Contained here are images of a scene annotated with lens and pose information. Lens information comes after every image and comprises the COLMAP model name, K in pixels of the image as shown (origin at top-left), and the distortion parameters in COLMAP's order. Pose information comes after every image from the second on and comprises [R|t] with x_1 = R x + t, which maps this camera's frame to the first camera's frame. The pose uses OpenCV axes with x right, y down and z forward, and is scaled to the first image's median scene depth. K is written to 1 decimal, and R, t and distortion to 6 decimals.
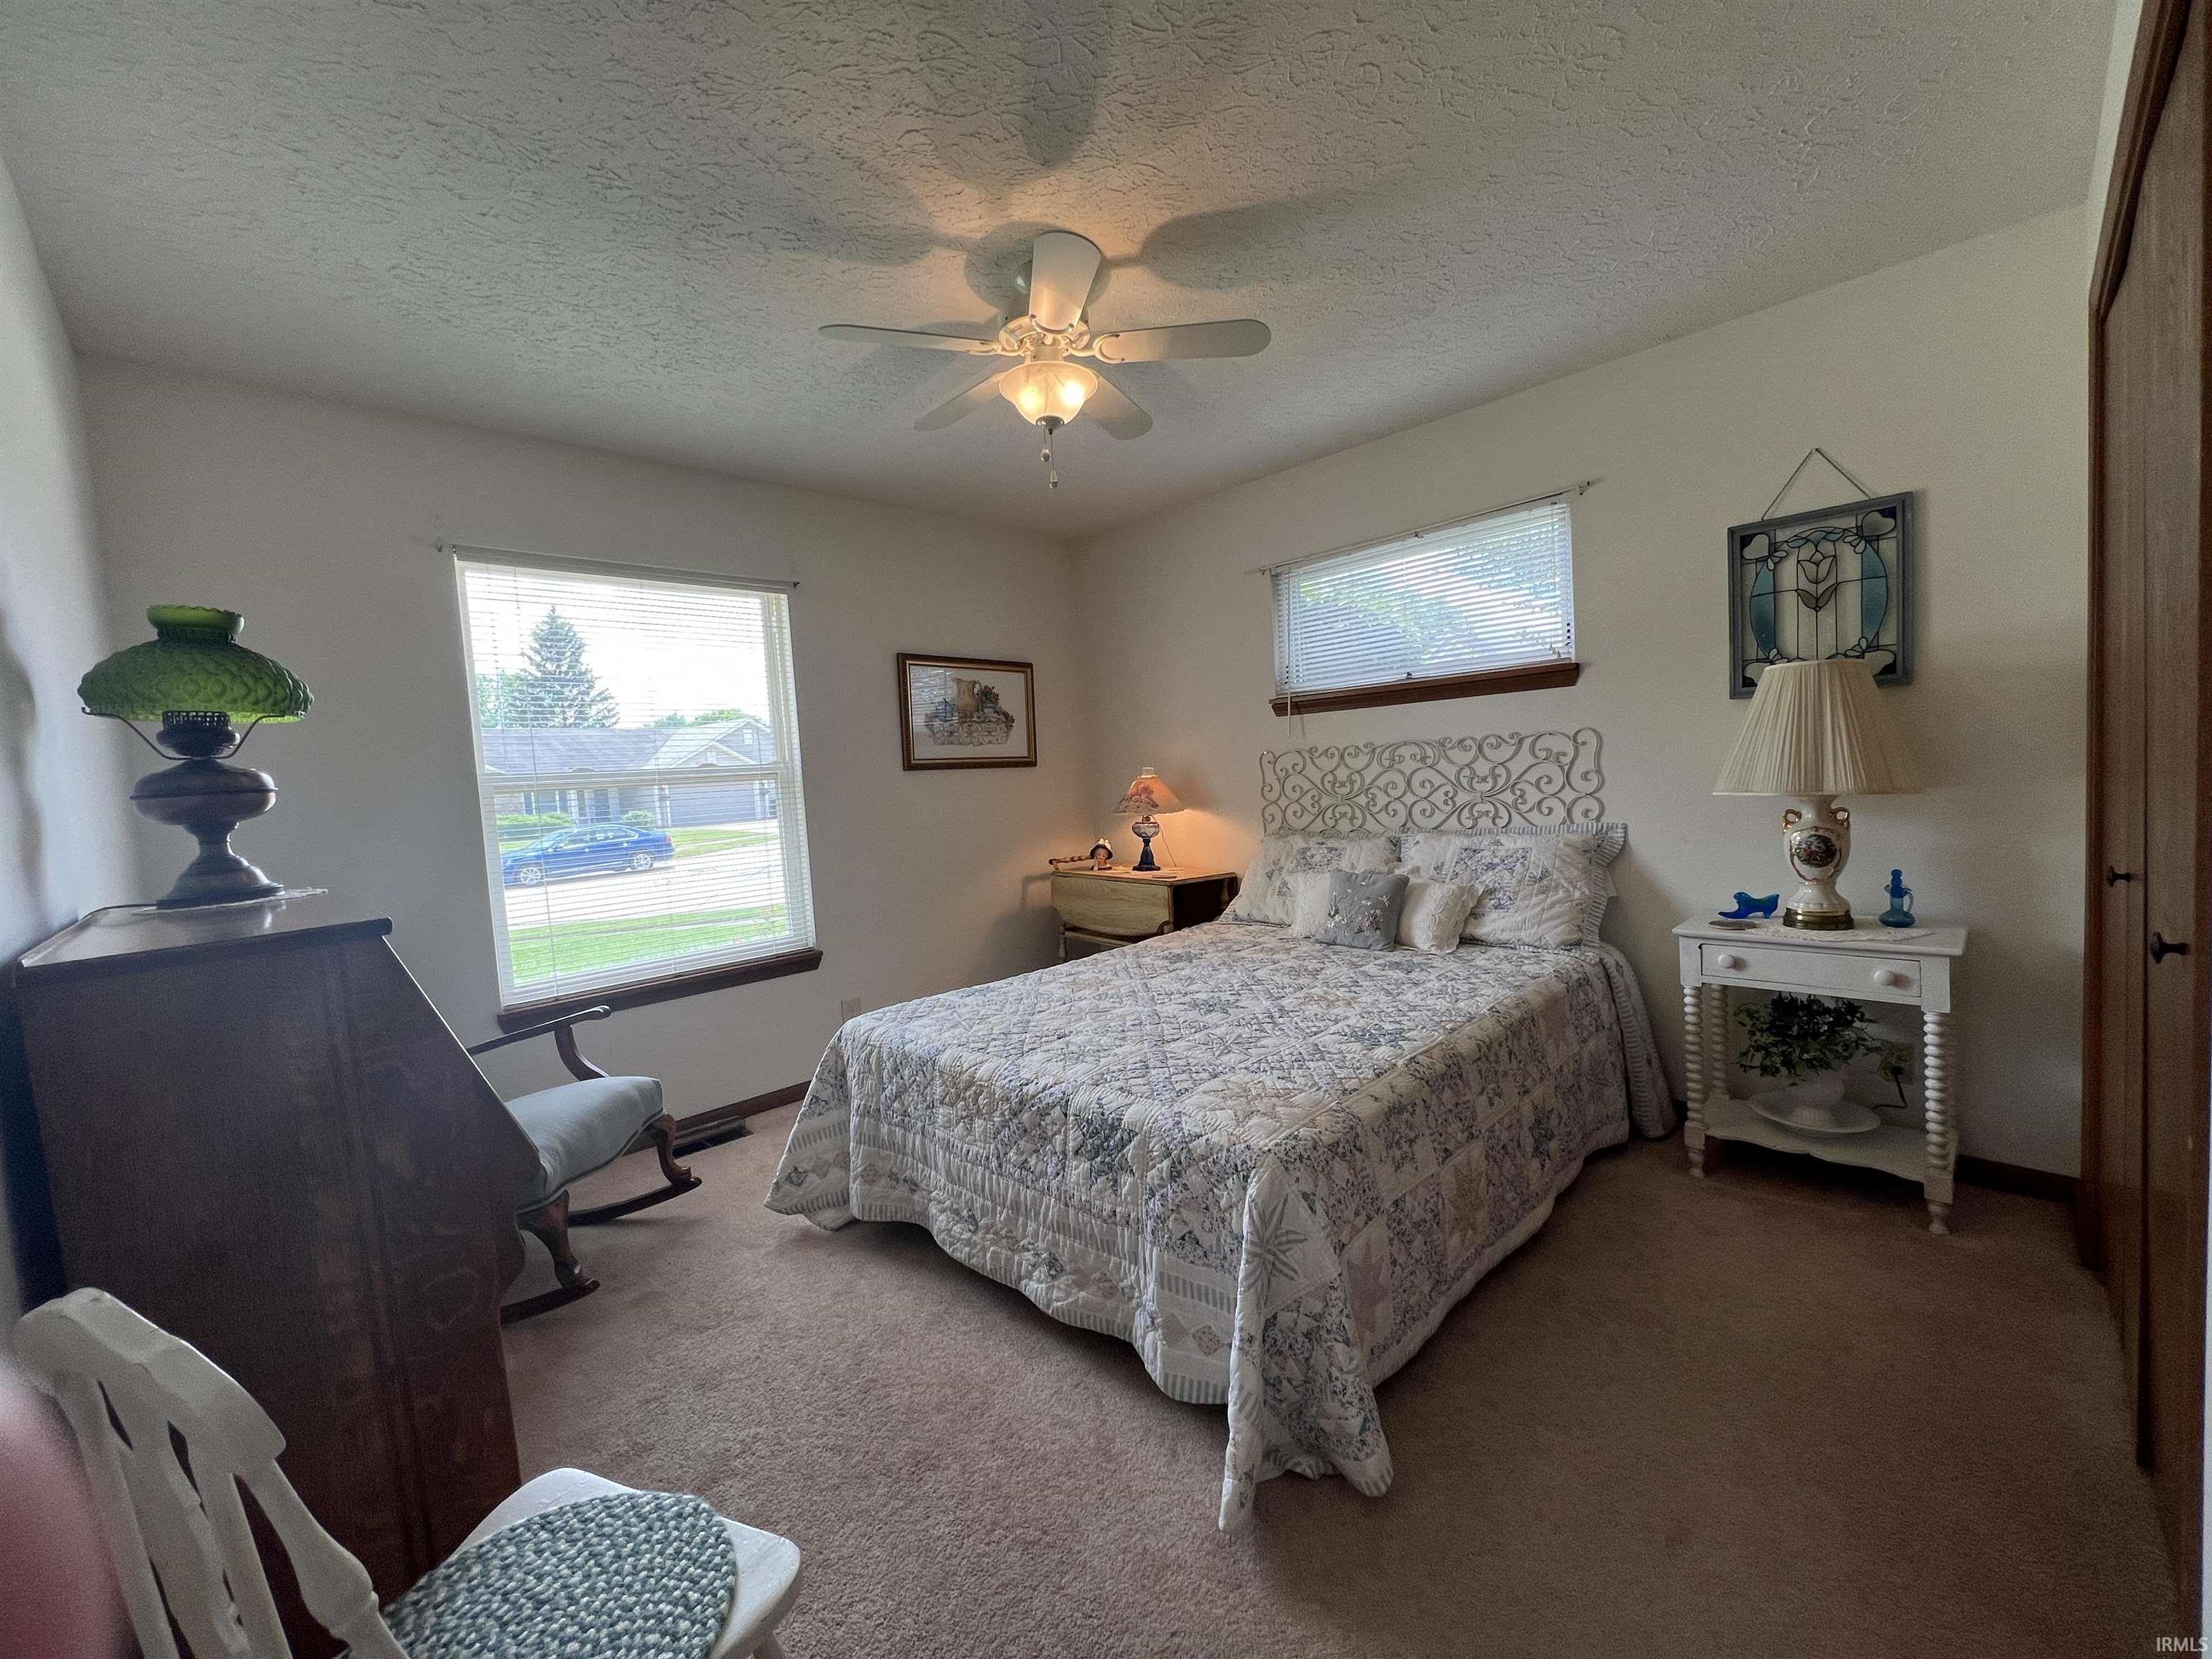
lens RADIAL K [[887.4, 0, 1104.5], [0, 887.4, 828.0], [0, 0, 1]] dist [-0.003877, 0.000301]
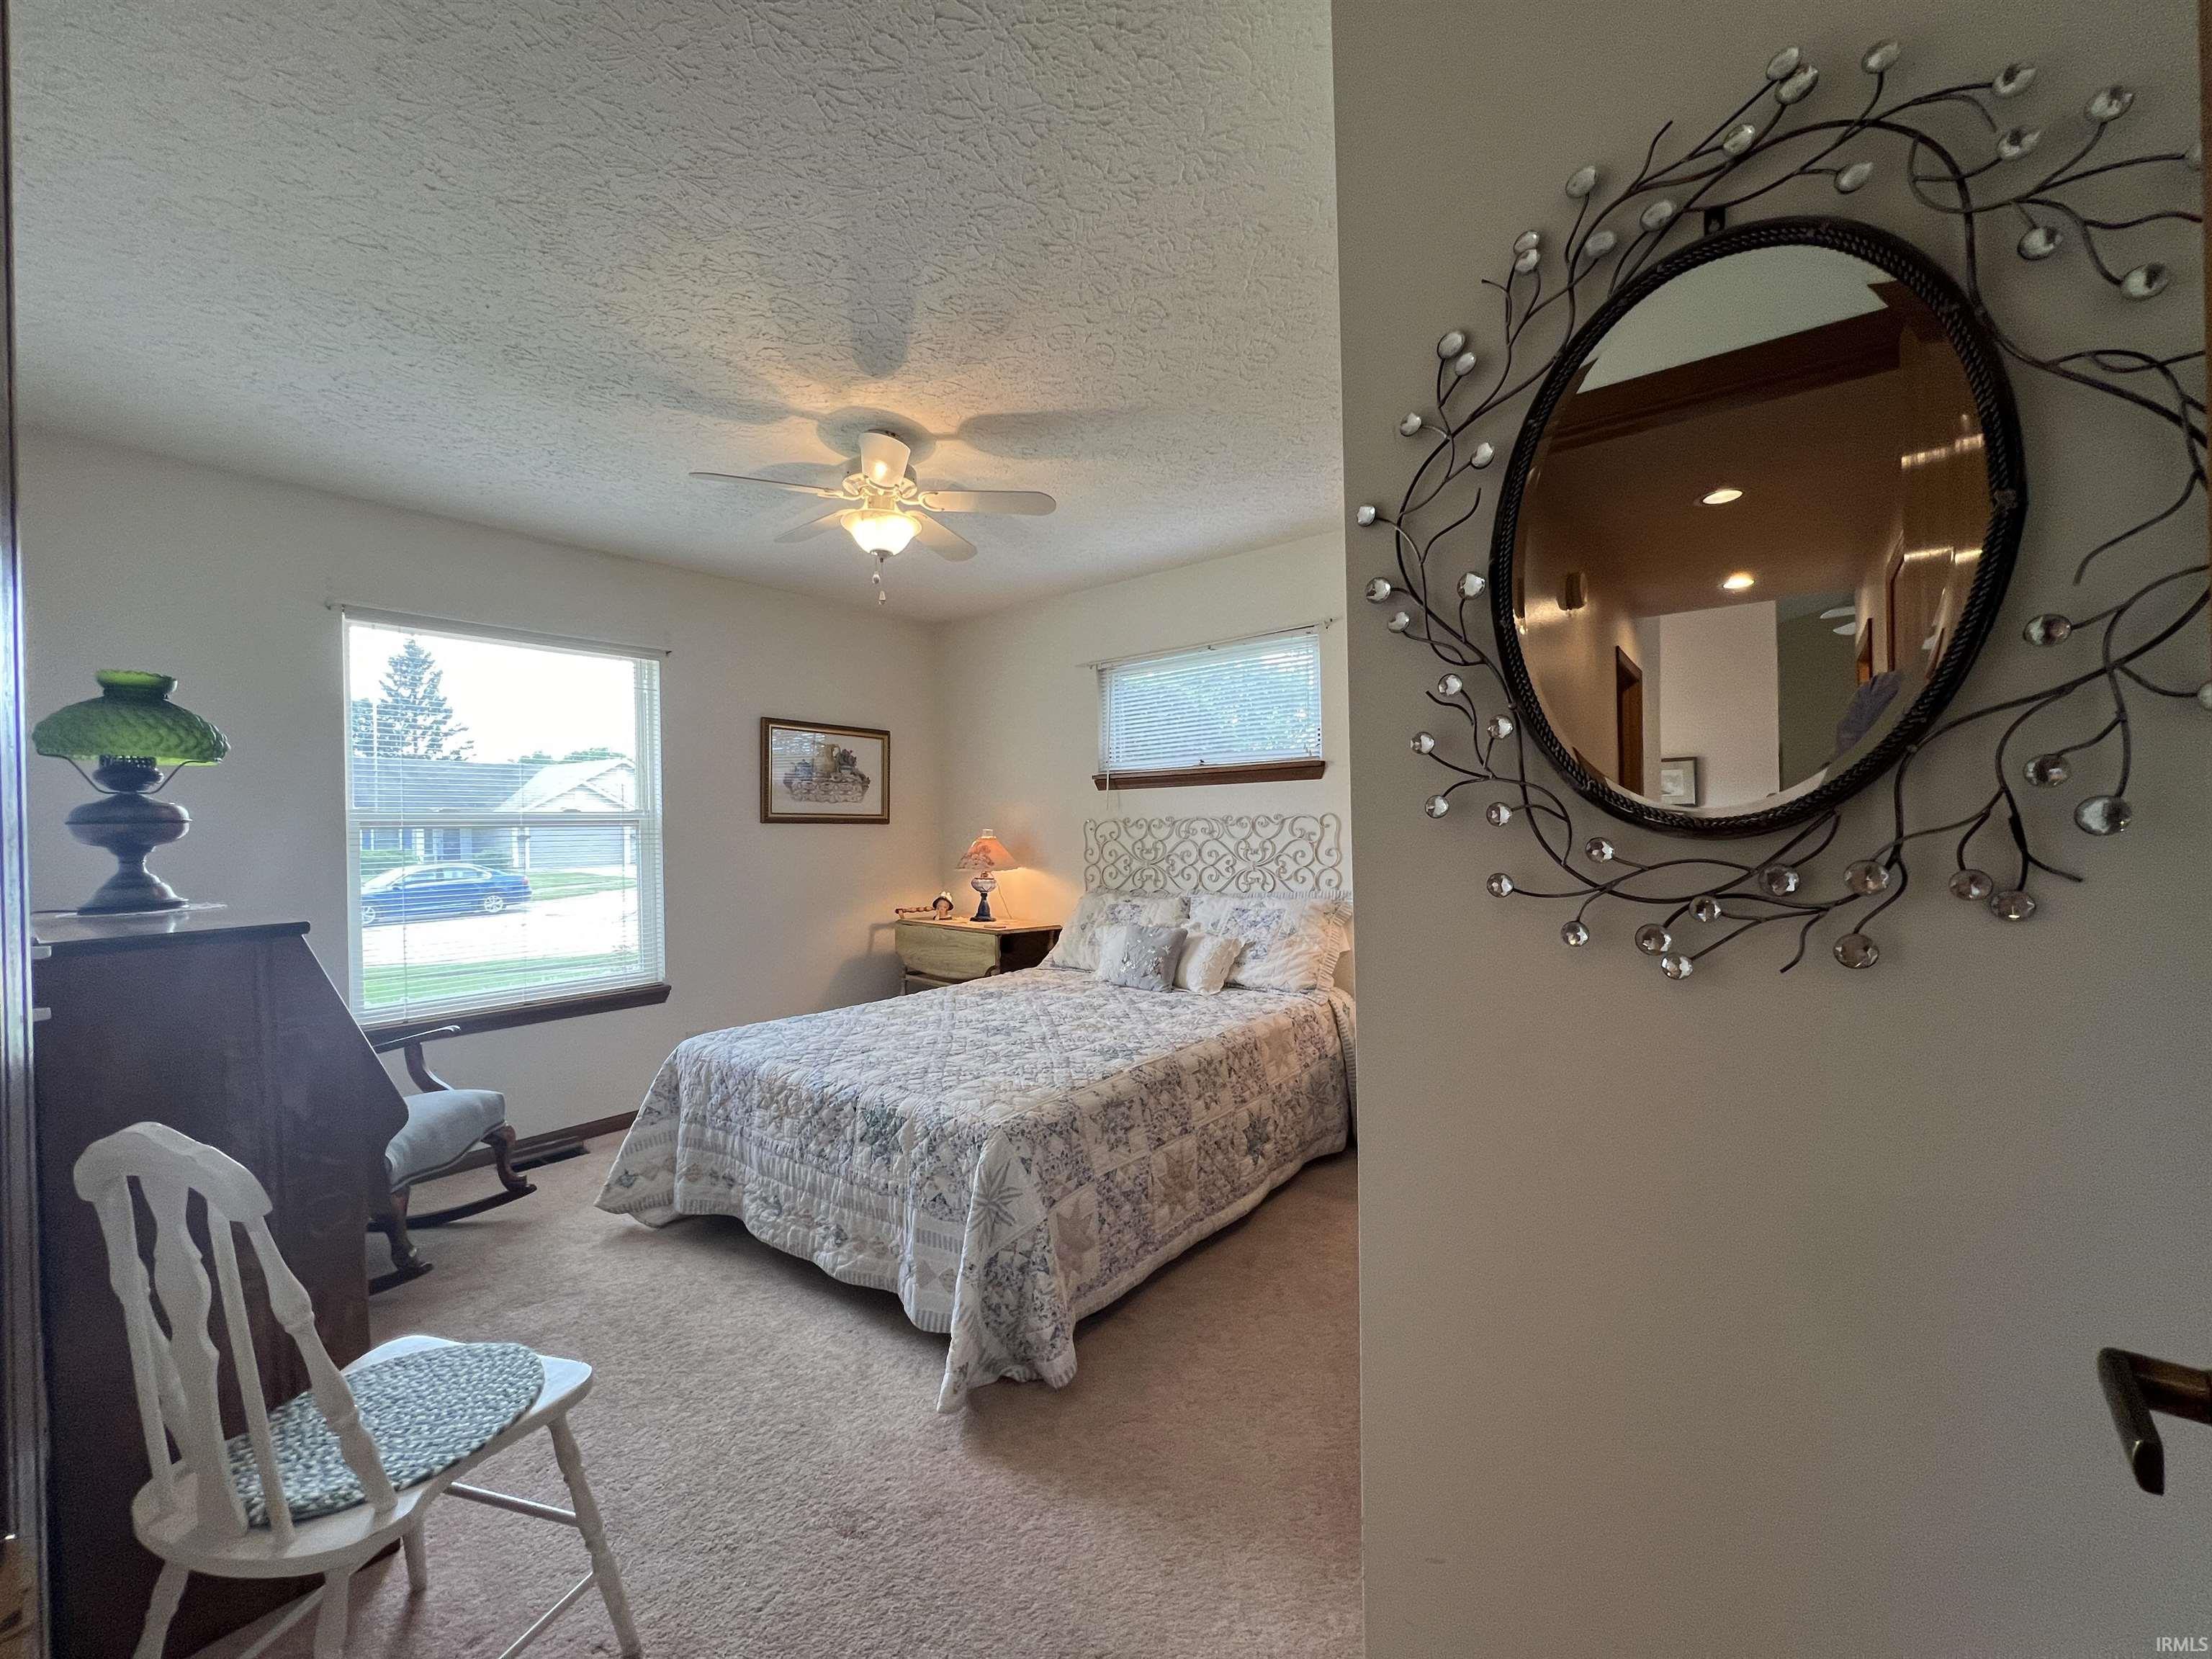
lens RADIAL K [[887.4, 0, 1106.0], [0, 887.4, 827.7], [0, 0, 1]] dist [-0.003877, 0.000301]
pose [[0.991887, 0.042344, 0.119864, 0.117345], [-0.034132, 0.996980, -0.069755, 0.005517], [-0.122455, 0.065098, 0.990337, -0.249505]]
